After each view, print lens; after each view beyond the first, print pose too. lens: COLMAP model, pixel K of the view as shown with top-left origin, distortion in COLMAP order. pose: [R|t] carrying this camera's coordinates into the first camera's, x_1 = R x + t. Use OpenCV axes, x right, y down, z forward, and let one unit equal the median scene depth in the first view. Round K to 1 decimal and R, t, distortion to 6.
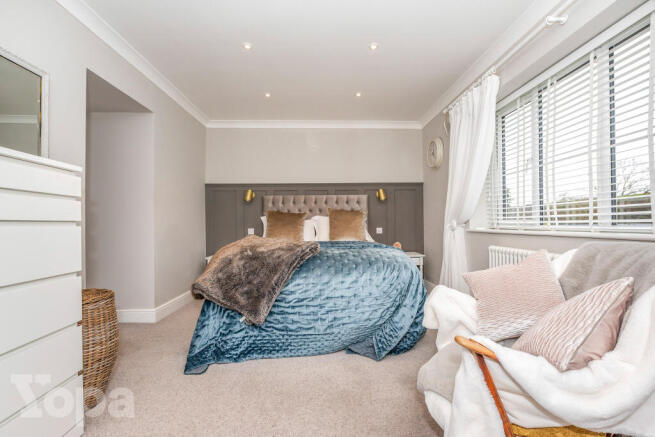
lens RADIAL K [[295.3, 0, 327.5], [0, 295.3, 218.5], [0, 0, 1]] dist [-0.002098, 0.000058]
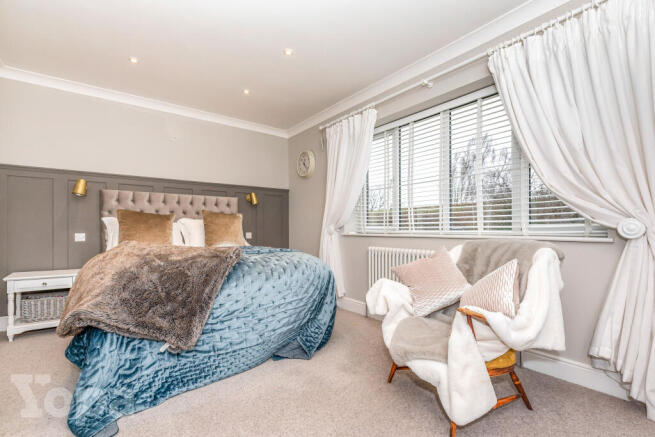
lens RADIAL K [[301.9, 0, 327.7], [0, 301.9, 223.8], [0, 0, 1]] dist [0.002916, 0.000311]
pose [[0.810988, 0.018198, 0.584779, -0.386319], [-0.016701, 0.999829, -0.007953, 0.012429], [-0.584824, -0.003317, 0.811154, 0.094857]]
